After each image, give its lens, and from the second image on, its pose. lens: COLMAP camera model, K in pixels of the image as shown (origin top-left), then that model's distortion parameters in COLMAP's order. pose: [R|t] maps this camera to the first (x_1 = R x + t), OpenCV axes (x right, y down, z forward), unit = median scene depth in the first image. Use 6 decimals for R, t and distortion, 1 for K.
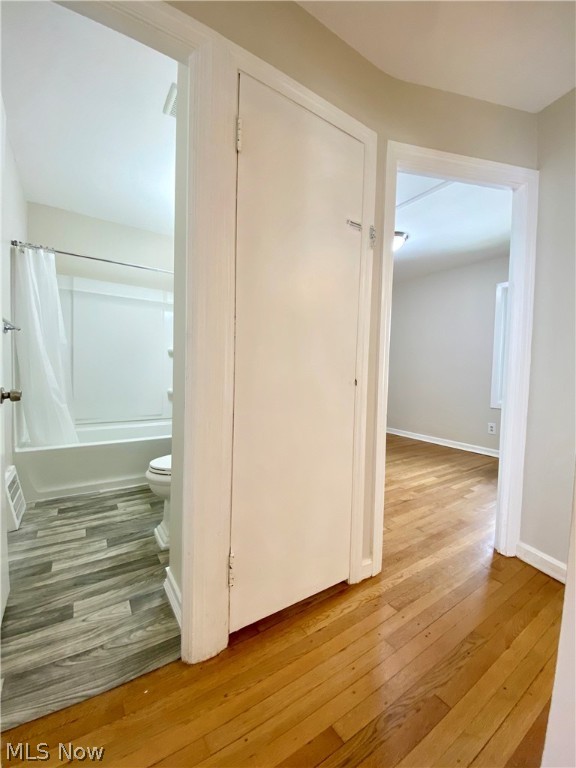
lens RADIAL K [[311.9, 0, 288.4], [0, 311.9, 383.8], [0, 0, 1]] dist [0.009411, -0.013150]
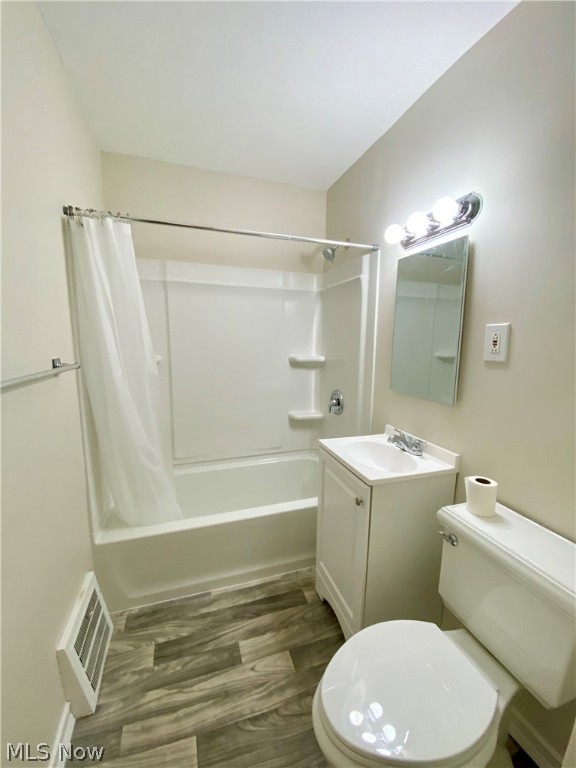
lens RADIAL K [[311.9, 0, 291.8], [0, 311.9, 387.0], [0, 0, 1]] dist [0.009411, -0.013150]
pose [[0.965283, 0.021577, -0.260313, -0.307214], [0.004842, 0.994933, 0.100421, -0.174440], [0.261161, -0.098196, 0.960288, 0.500513]]
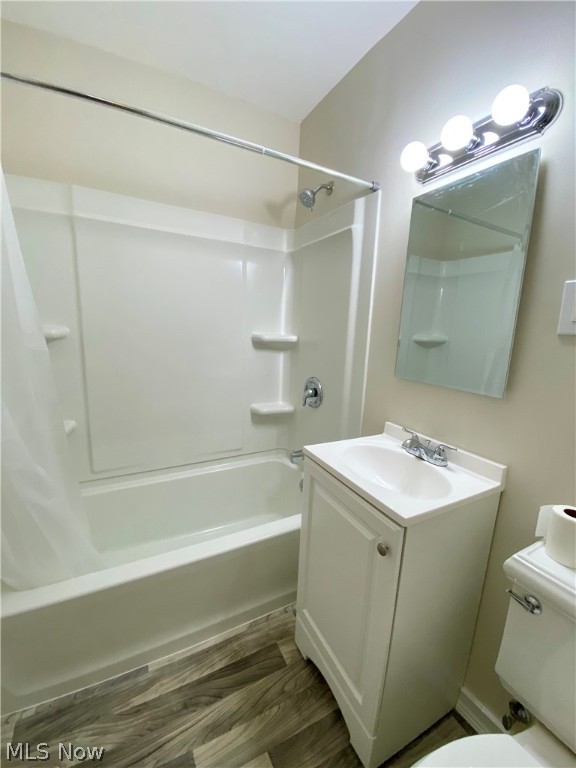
lens RADIAL K [[311.9, 0, 289.6], [0, 311.9, 385.9], [0, 0, 1]] dist [0.009411, -0.013150]
pose [[0.994720, 0.027906, -0.098755, -0.407586], [-0.014445, 0.990810, 0.134485, -0.148953], [0.101600, -0.132348, 0.985982, 0.699846]]
